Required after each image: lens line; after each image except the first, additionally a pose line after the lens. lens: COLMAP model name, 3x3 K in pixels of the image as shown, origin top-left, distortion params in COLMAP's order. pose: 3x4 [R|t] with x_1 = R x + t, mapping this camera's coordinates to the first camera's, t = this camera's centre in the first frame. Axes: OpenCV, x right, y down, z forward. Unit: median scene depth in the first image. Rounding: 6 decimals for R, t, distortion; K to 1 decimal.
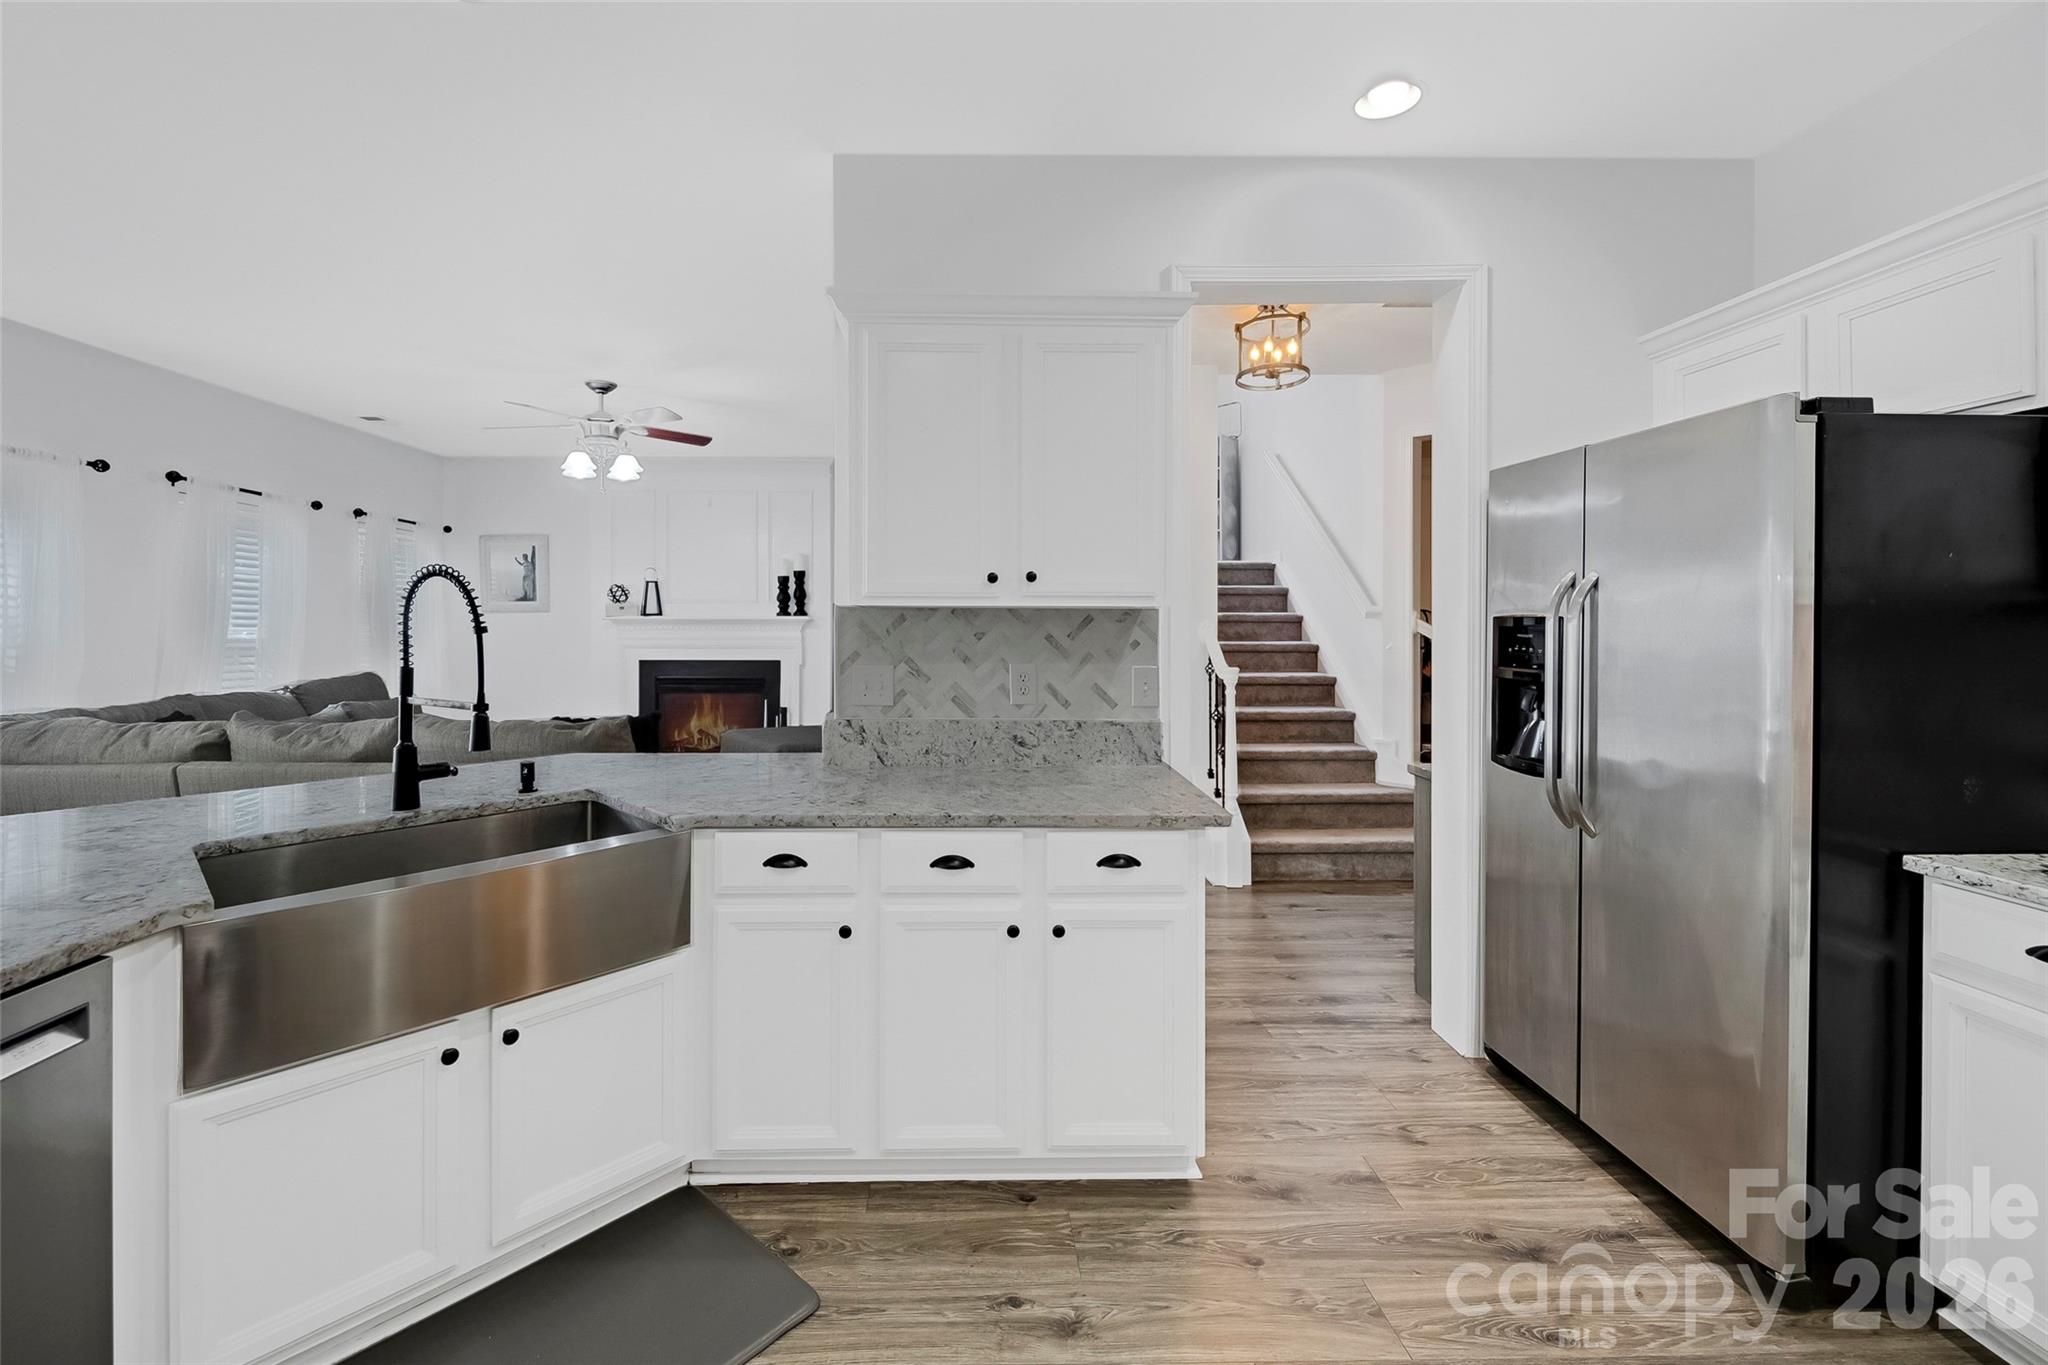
lens RADIAL K [[927.6, 0, 1020.6], [0, 927.6, 626.1], [0, 0, 1]] dist [0.094645, -0.000099]
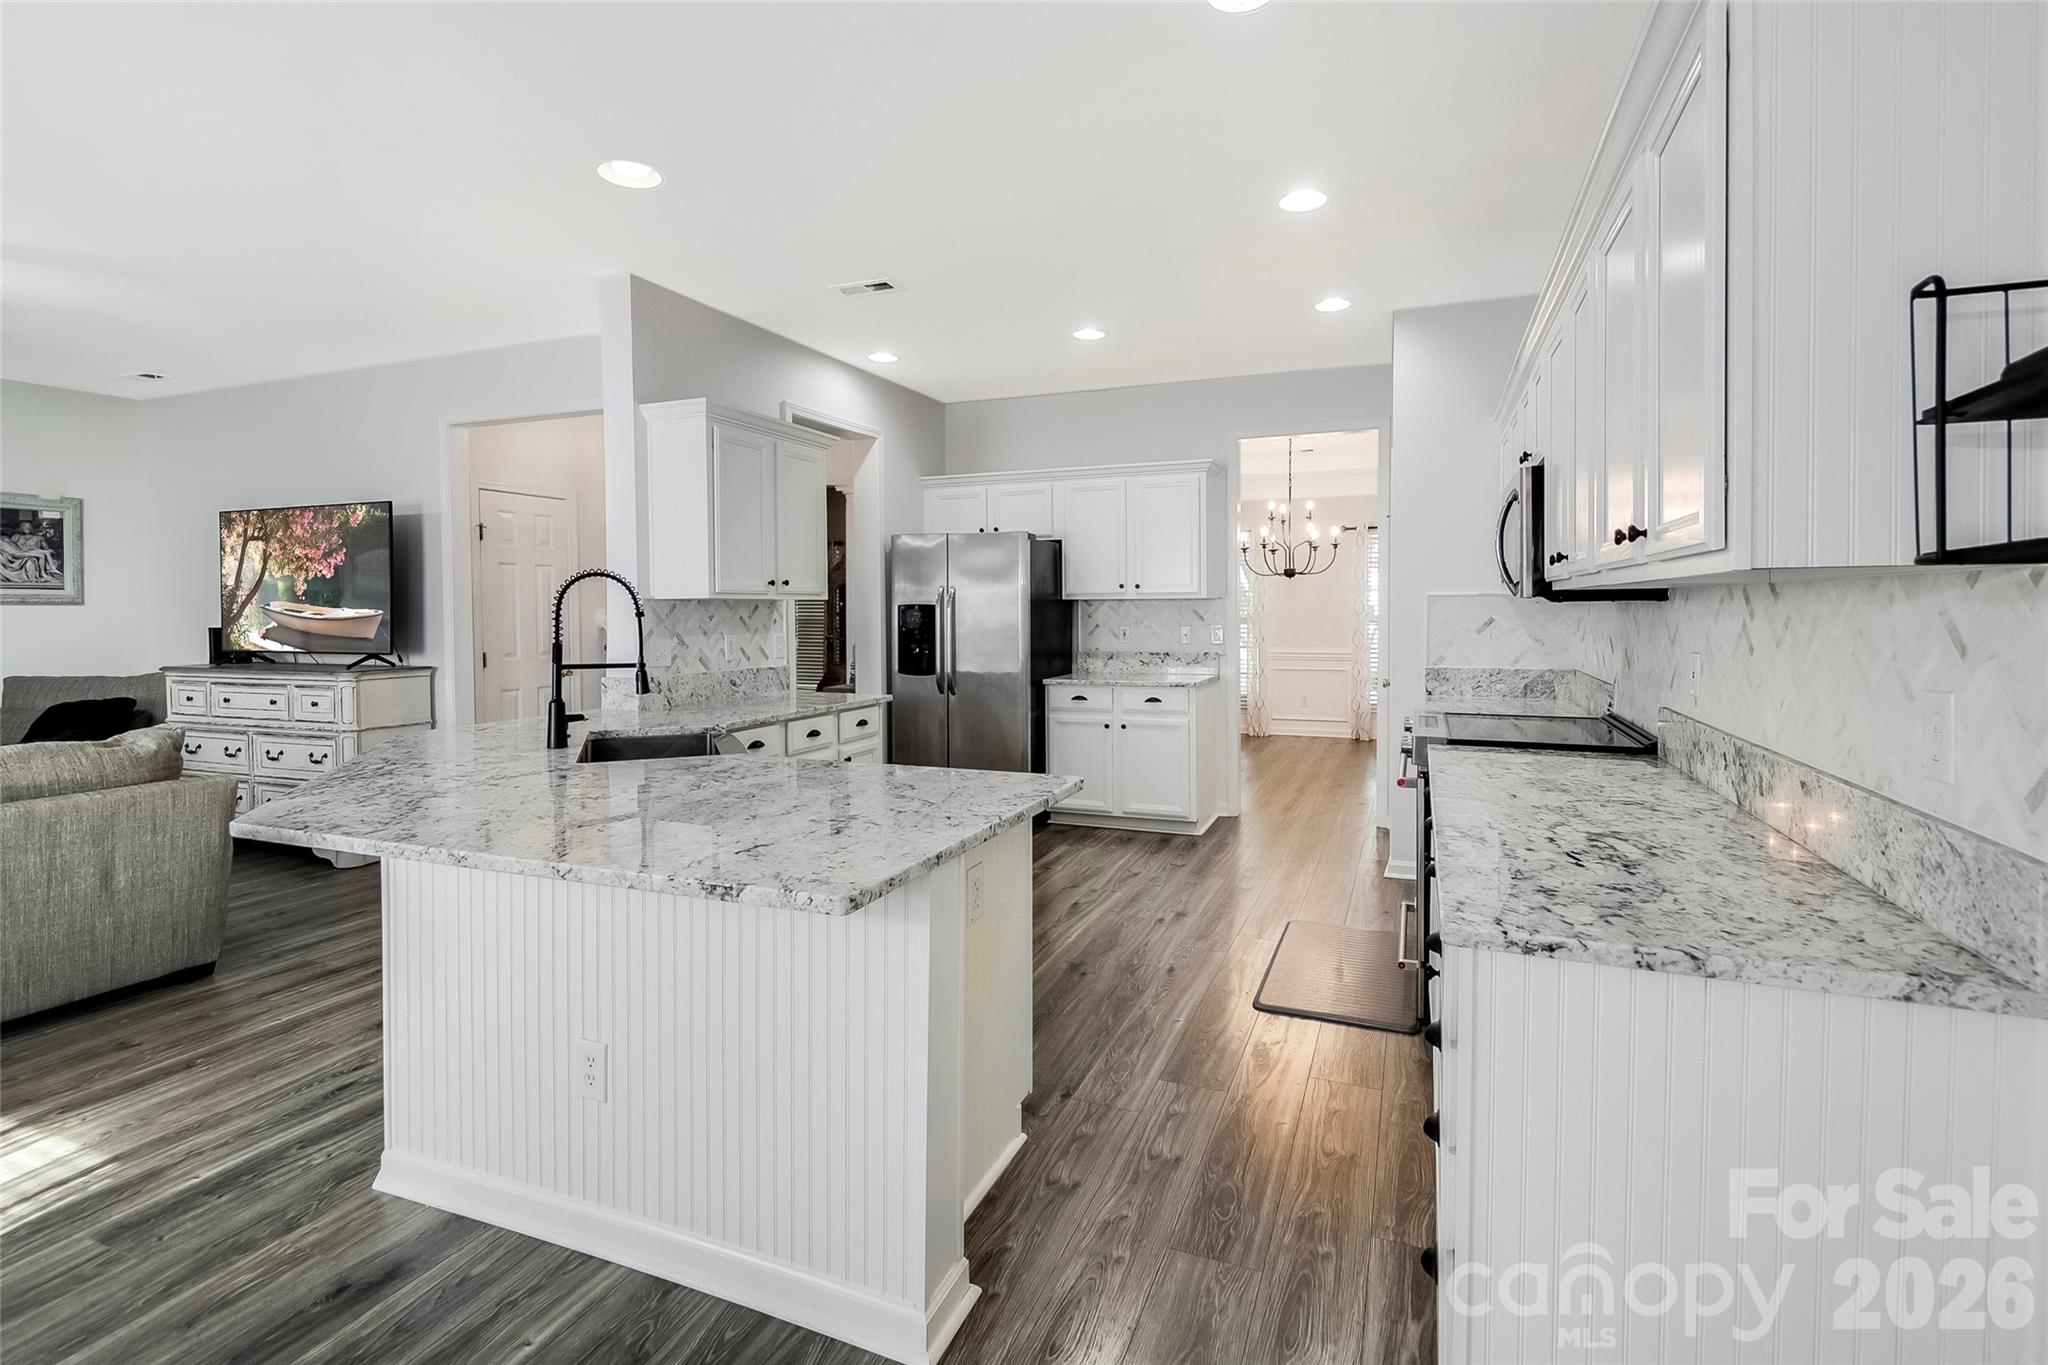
lens RADIAL K [[973.8, 0, 1023.9], [0, 973.8, 628.8], [0, 0, 1]] dist [-0.003370, 0.000066]
pose [[0.405336, -0.024351, 0.913843, -1.320045], [0.010721, 0.999703, 0.021884, -0.001044], [-0.914105, 0.000926, 0.405477, -0.138831]]
